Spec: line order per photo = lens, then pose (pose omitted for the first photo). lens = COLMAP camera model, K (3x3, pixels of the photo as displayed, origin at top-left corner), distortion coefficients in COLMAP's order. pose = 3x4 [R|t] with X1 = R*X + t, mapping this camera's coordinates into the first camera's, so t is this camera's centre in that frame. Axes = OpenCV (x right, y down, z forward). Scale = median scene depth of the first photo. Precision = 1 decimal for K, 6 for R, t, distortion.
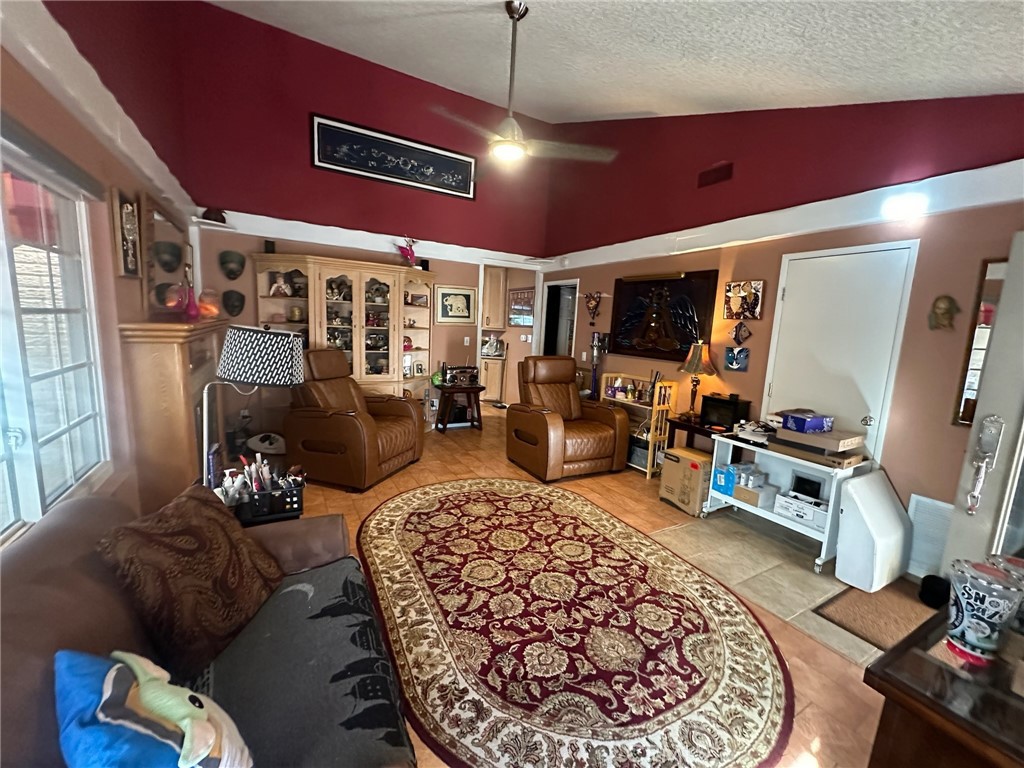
lens RADIAL K [[409.1, 0, 511.5], [0, 409.1, 383.9], [0, 0, 1]] dist [-0.004619, 0.000651]
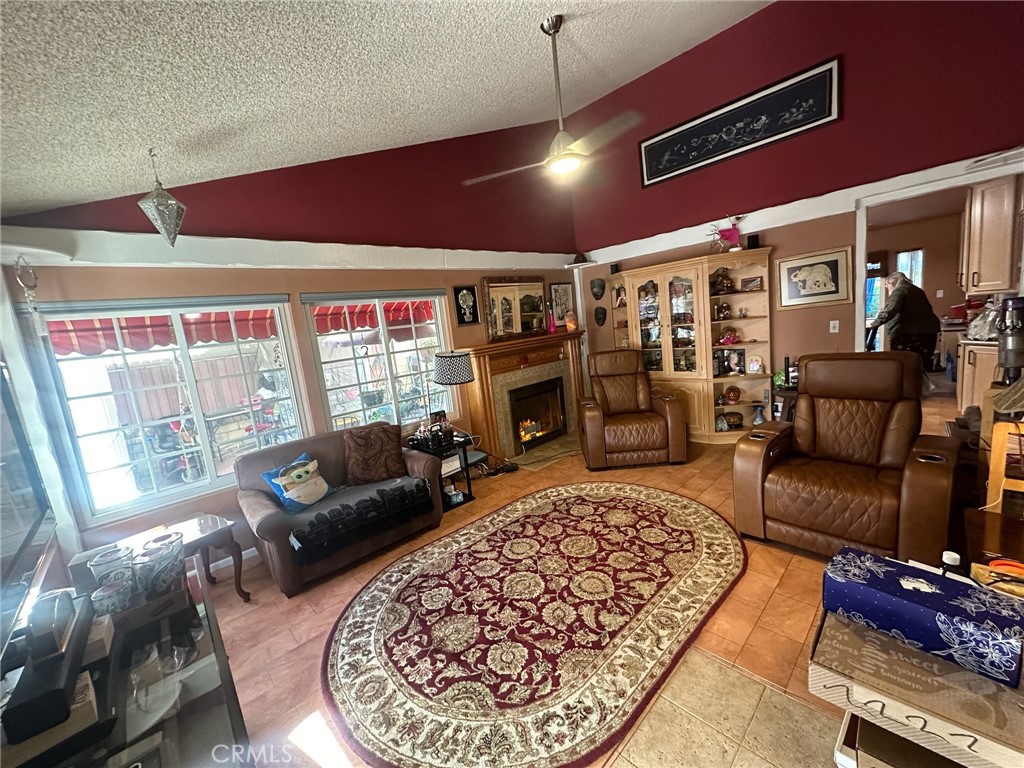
lens RADIAL K [[409.1, 0, 511.2], [0, 409.1, 384.3], [0, 0, 1]] dist [-0.004619, 0.000651]
pose [[0.225619, 0.071271, -0.971605, 1.074295], [-0.017357, 0.997456, 0.069136, -0.104943], [0.974061, 0.001265, 0.226282, 0.705153]]
